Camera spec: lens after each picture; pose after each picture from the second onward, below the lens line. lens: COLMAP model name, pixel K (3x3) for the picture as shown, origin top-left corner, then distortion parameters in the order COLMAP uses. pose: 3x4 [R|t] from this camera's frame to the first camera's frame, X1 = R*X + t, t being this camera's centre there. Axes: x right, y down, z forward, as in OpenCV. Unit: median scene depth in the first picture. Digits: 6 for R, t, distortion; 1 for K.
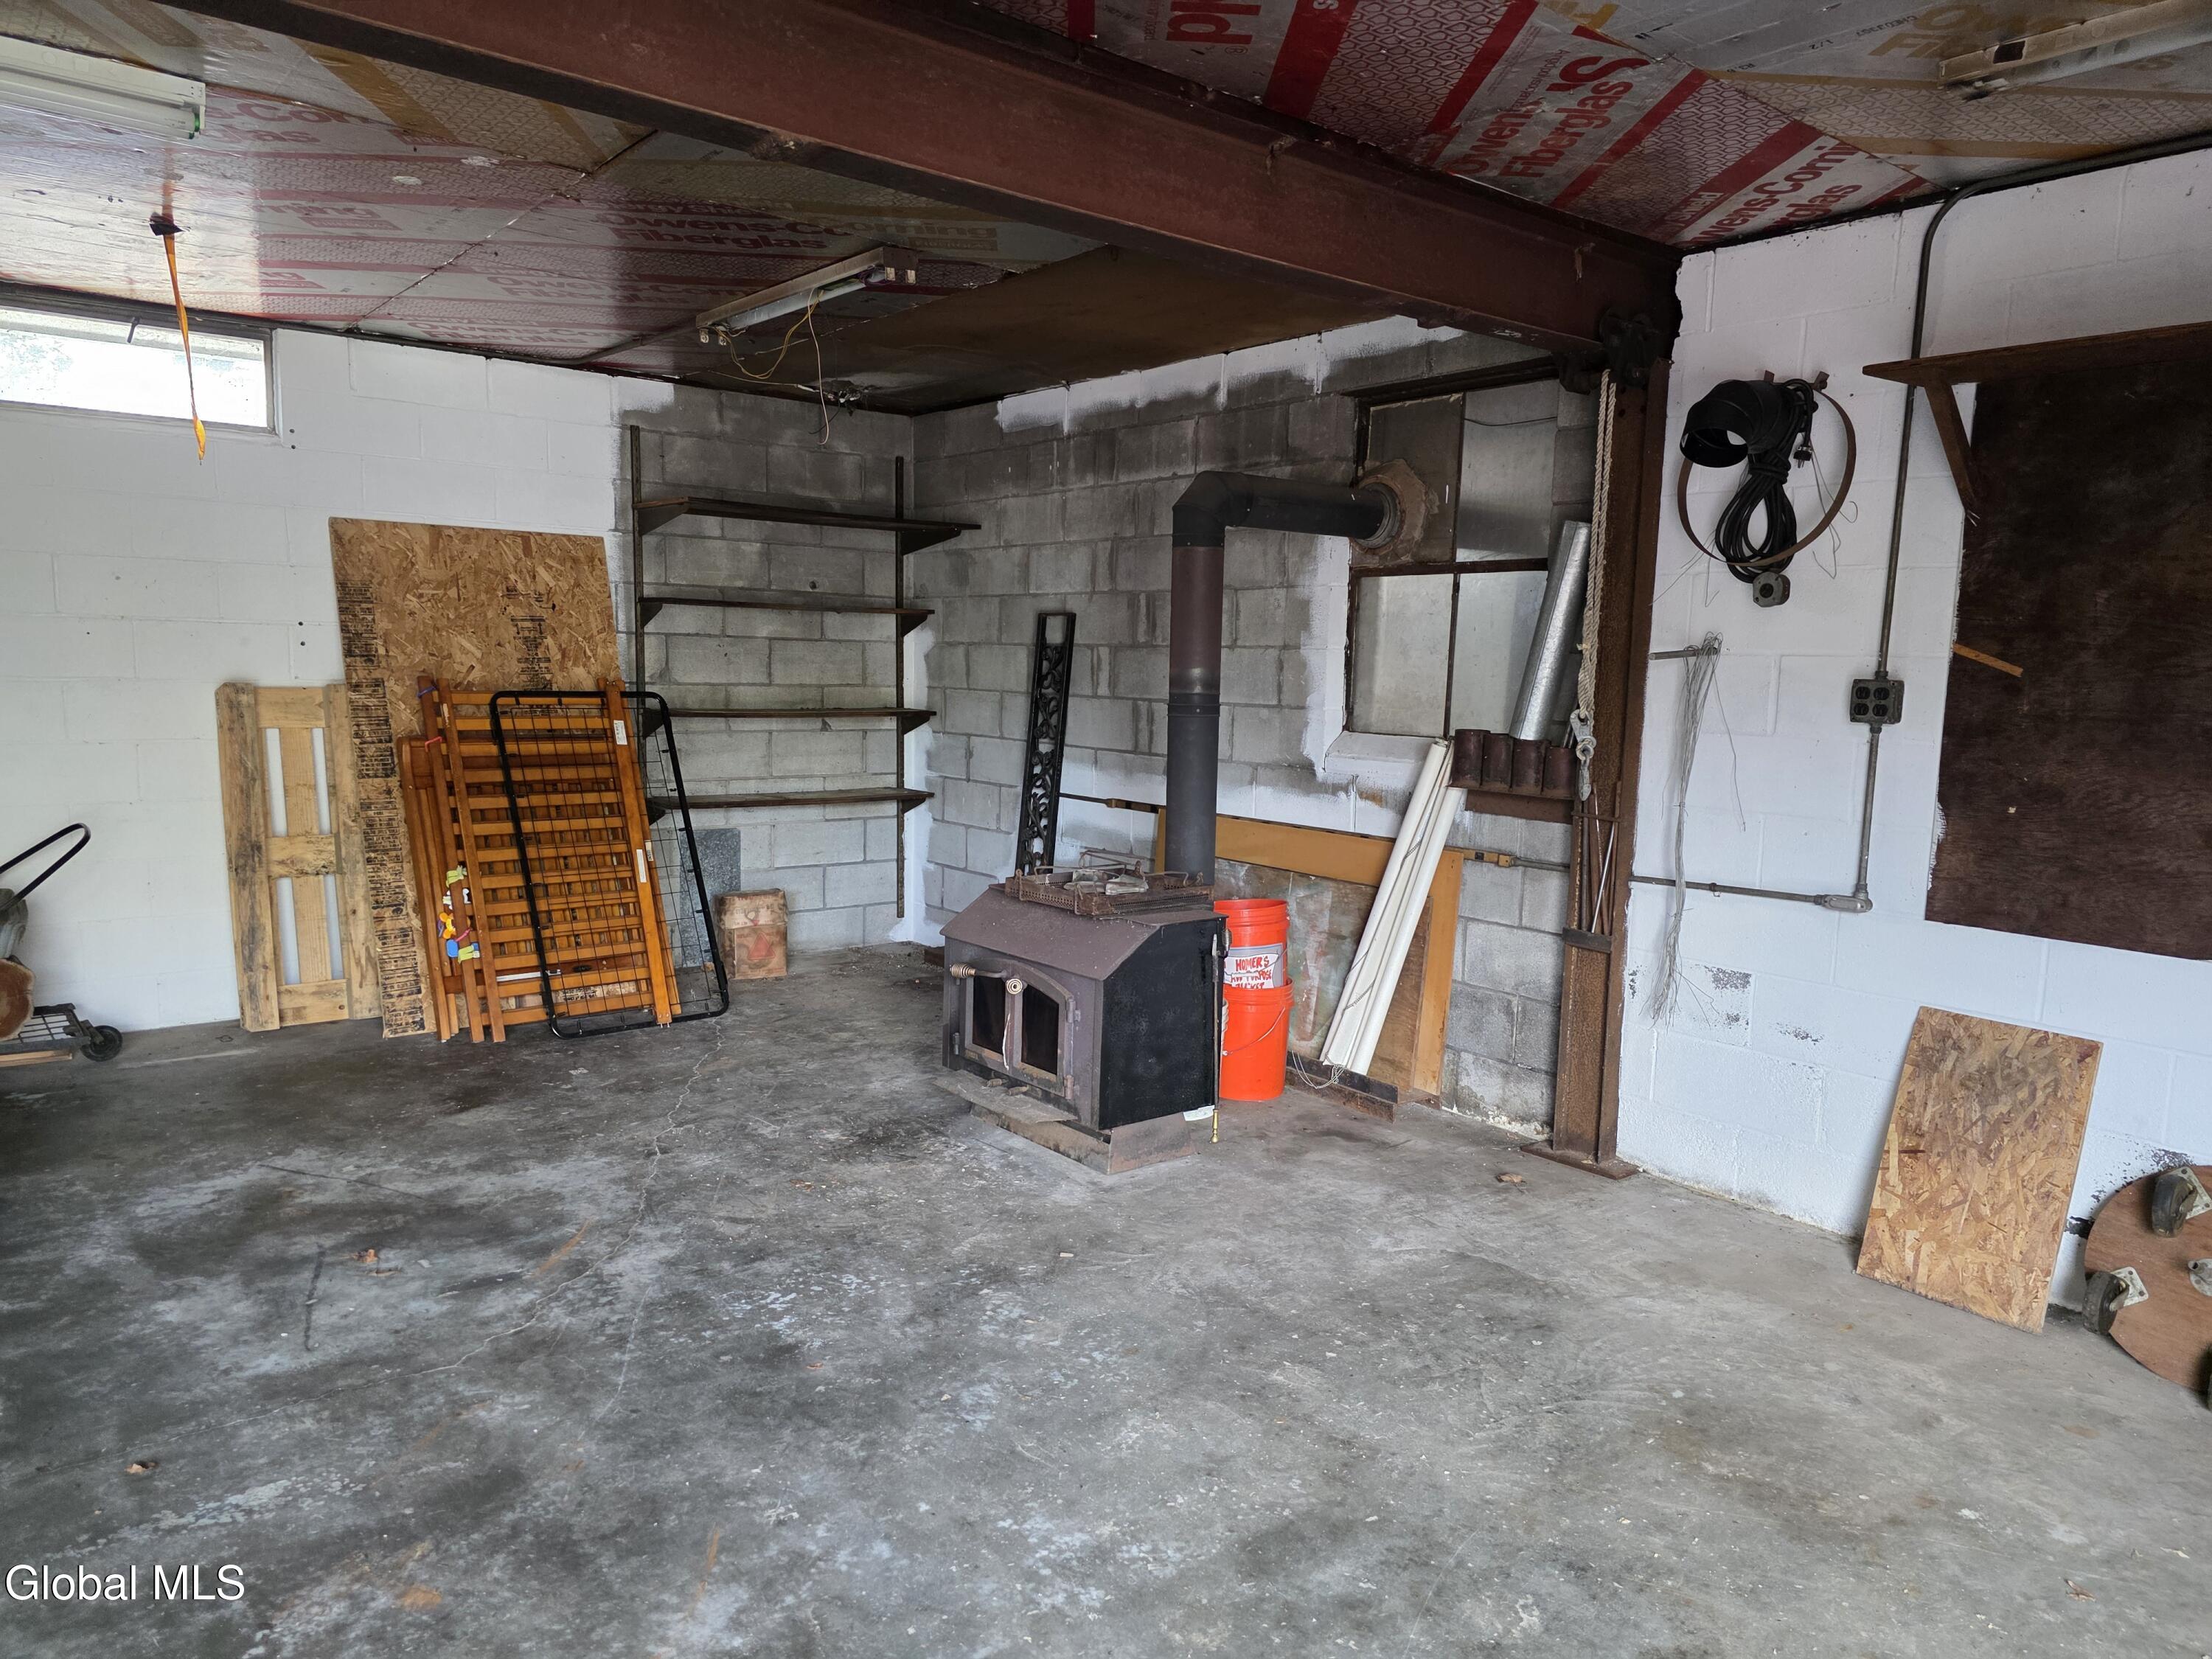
lens RADIAL K [[1497.0, 0, 1155.4], [0, 1497.0, 837.6], [0, 0, 1]] dist [0.059160, -0.048721]
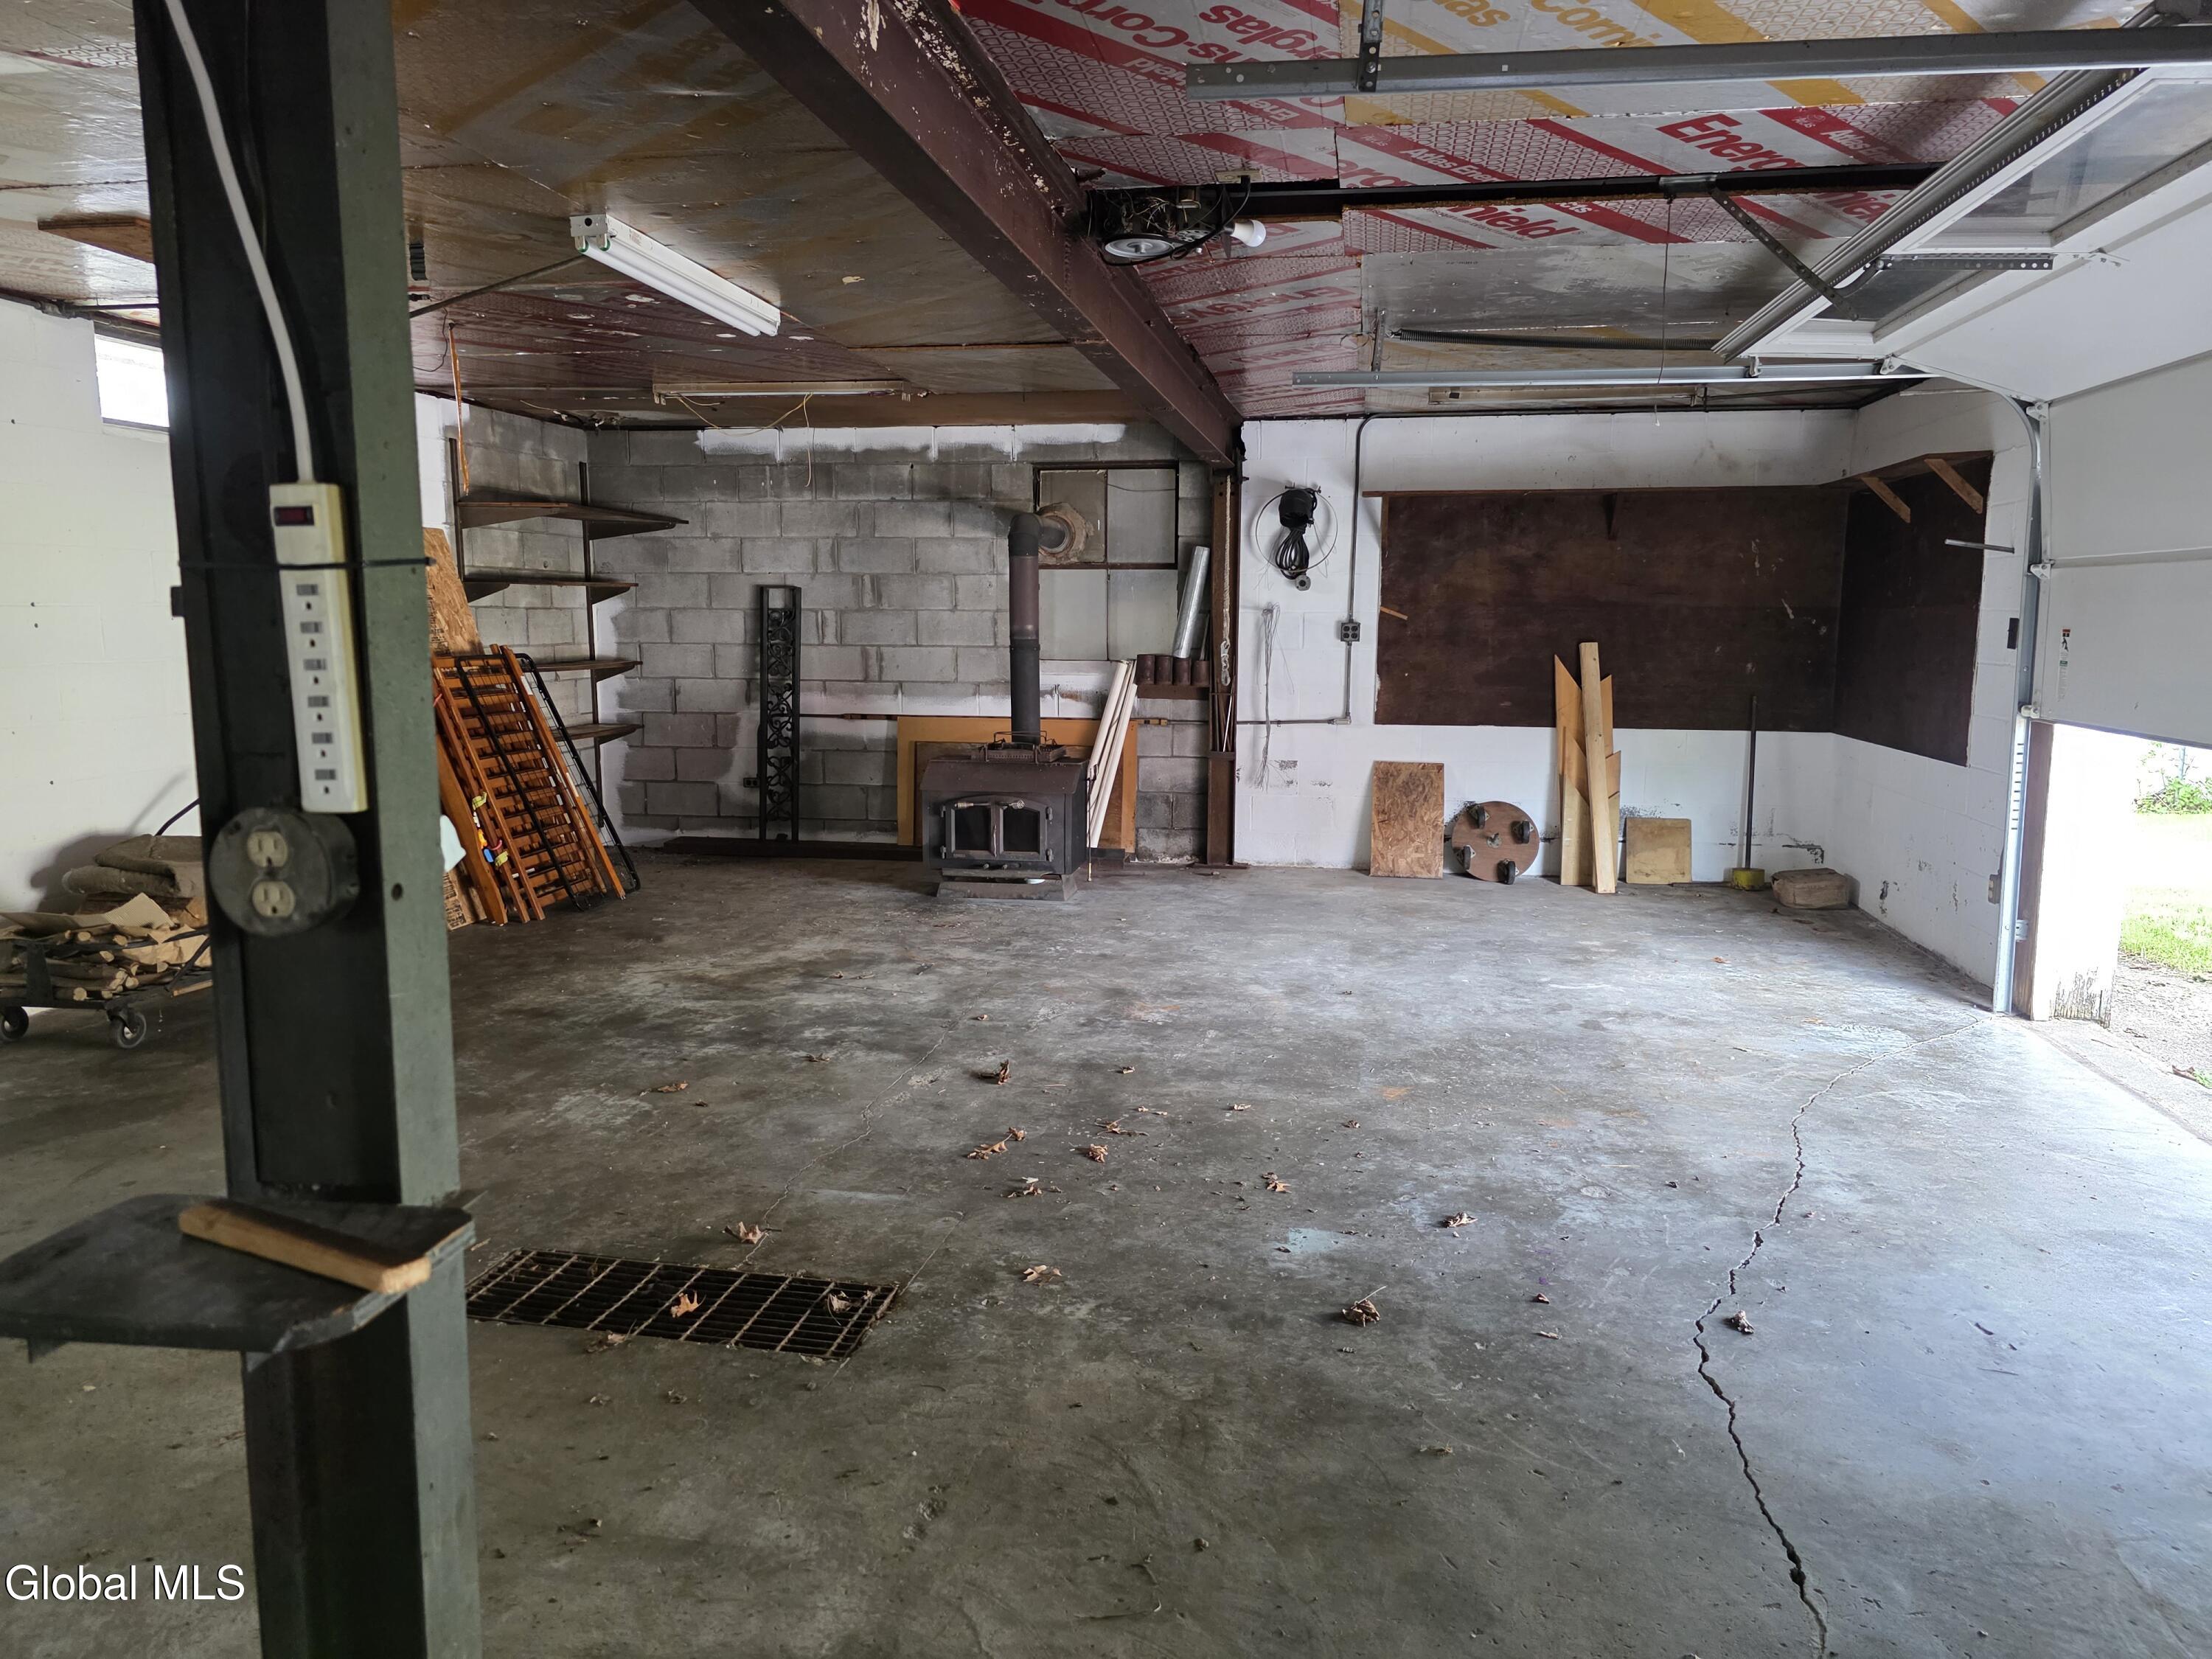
lens RADIAL K [[1497.0, 0, 1155.4], [0, 1497.0, 837.6], [0, 0, 1]] dist [0.059160, -0.048721]
pose [[0.738891, -0.120689, 0.662928, -1.026467], [0.094826, 0.992663, 0.075027, 0.017039], [-0.667119, 0.007426, 0.744914, -0.398894]]
